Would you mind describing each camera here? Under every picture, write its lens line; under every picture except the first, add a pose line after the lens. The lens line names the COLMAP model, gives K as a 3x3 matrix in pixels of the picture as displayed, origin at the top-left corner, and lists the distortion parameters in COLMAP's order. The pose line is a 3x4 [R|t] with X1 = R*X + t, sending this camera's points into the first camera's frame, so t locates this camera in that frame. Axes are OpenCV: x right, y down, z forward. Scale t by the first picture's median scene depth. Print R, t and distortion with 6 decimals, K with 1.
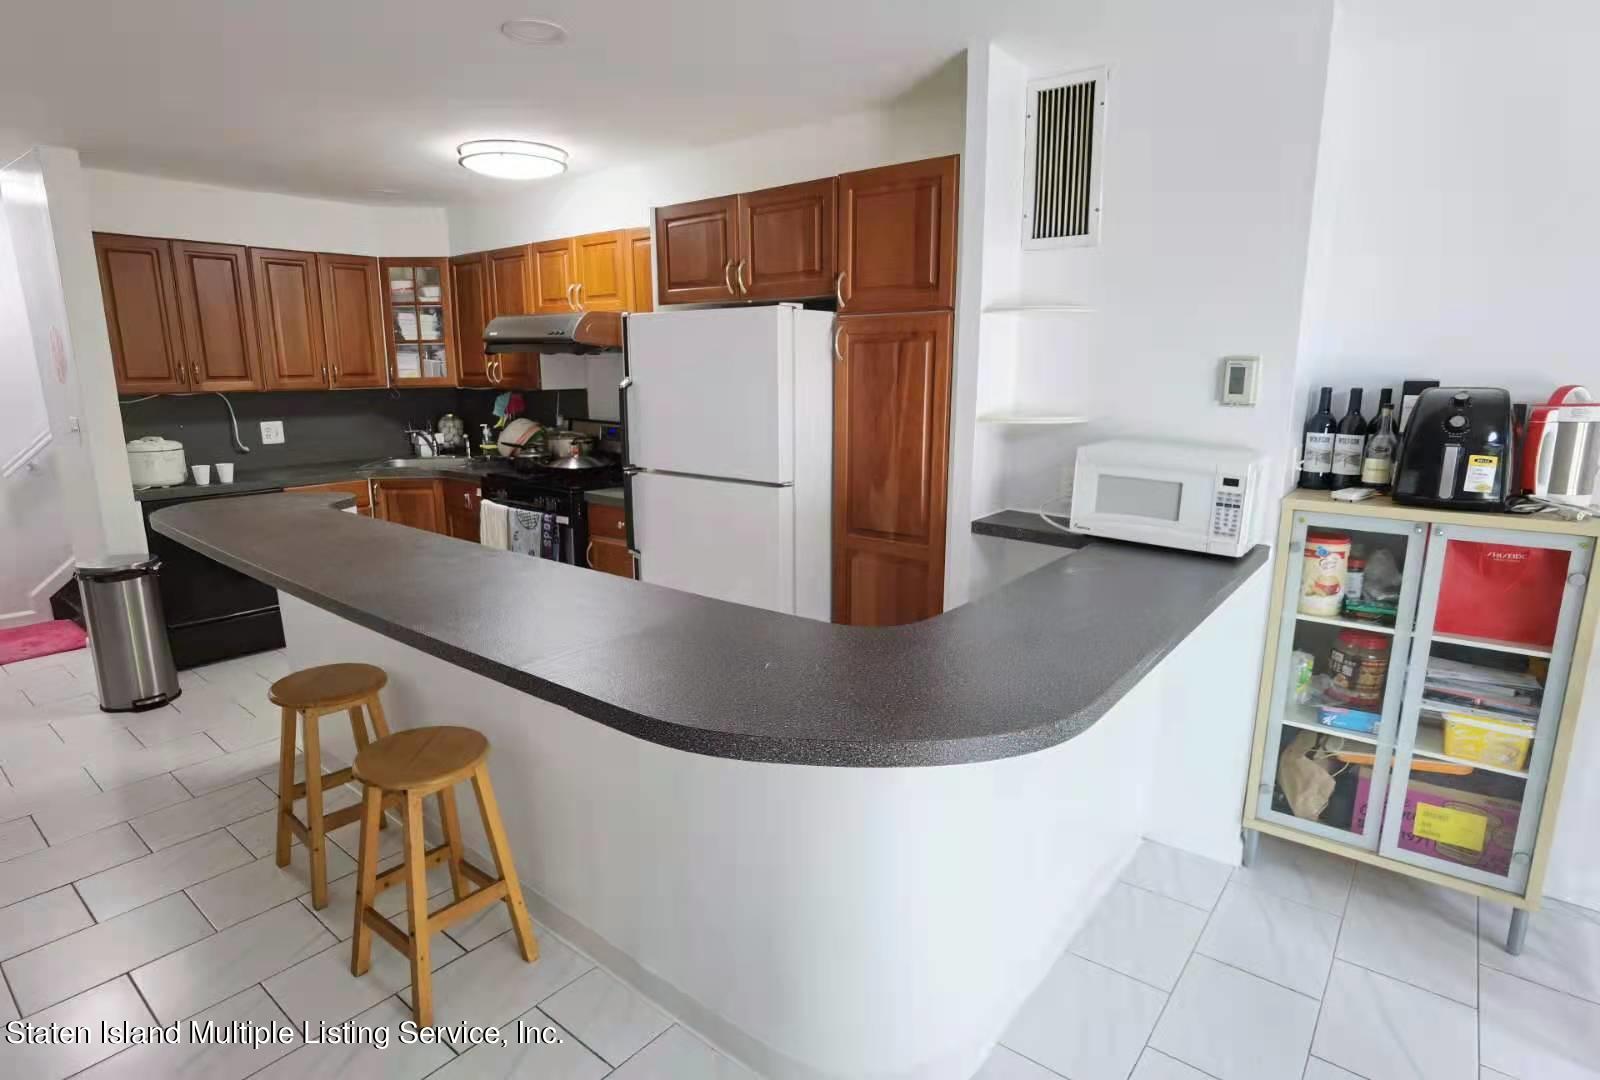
lens RADIAL K [[835.3, 0, 800.0], [0, 835.3, 540.0], [0, 0, 1]] dist [-0.041948, 0.000185]
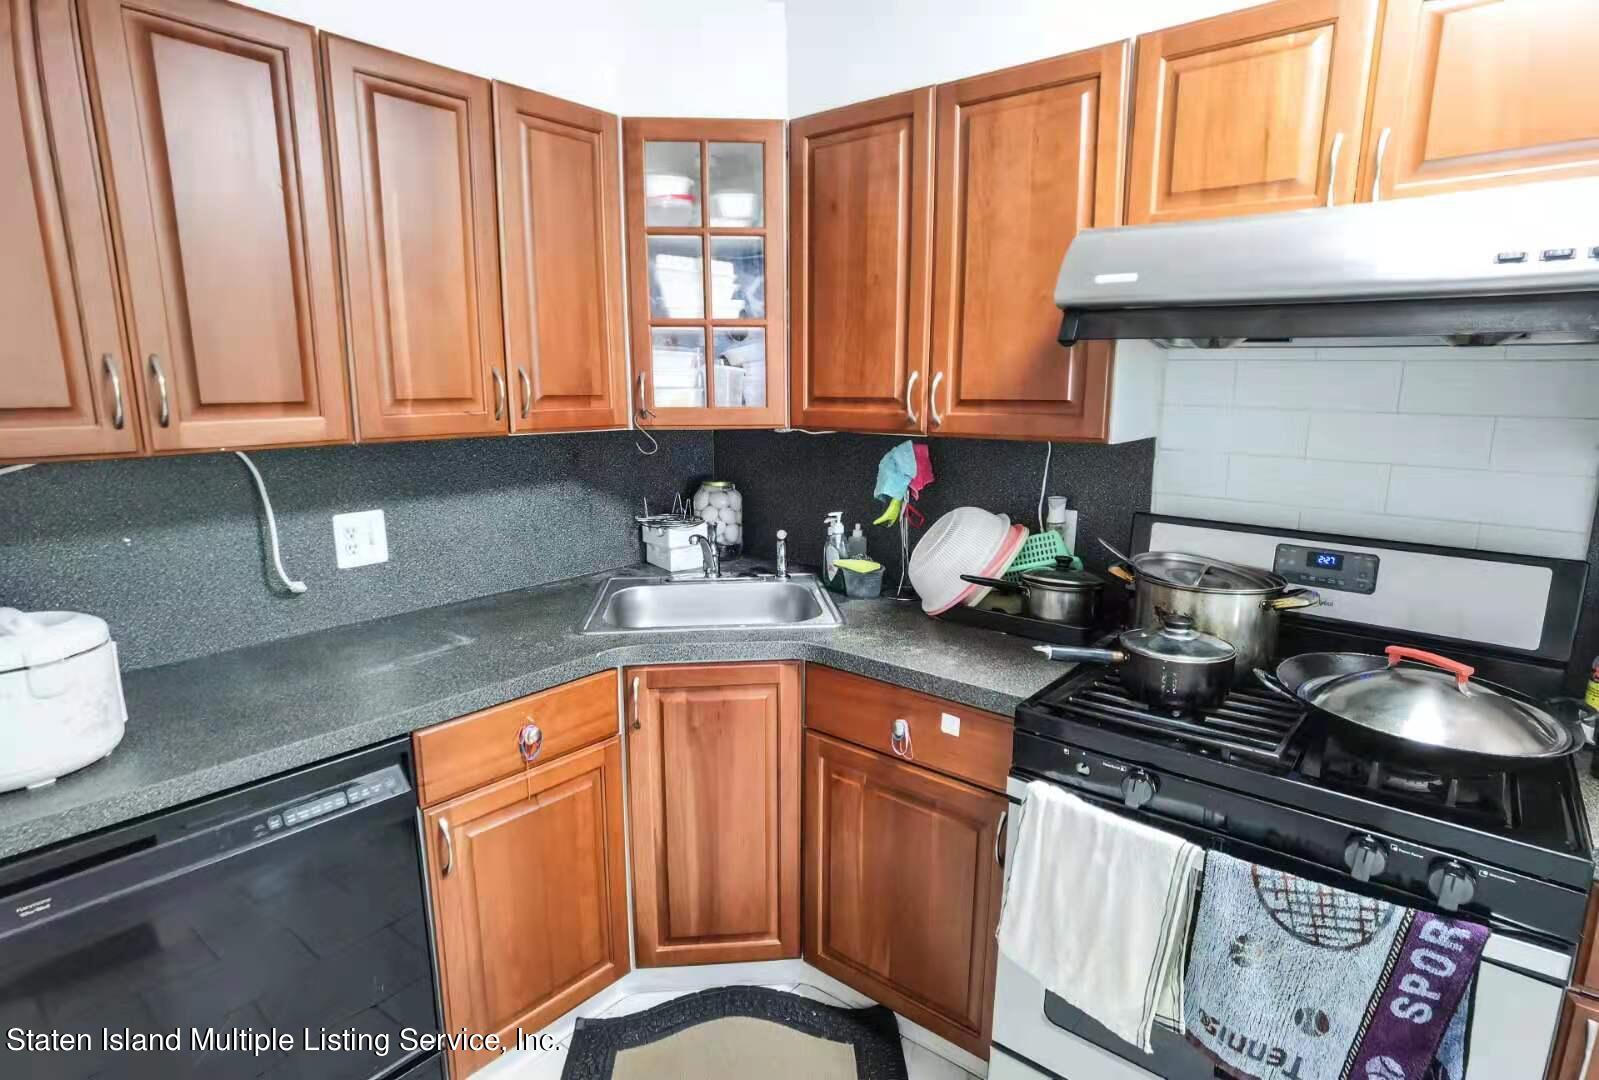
lens RADIAL K [[869.5, 0, 799.5], [0, 869.5, 540.0], [0, 0, 1]] dist [0.004717, -0.000086]
pose [[0.999795, 0.006047, -0.019316, -0.410585], [-0.006443, 0.999769, -0.020494, -0.120757], [0.019188, 0.020614, 0.999603, 0.563165]]
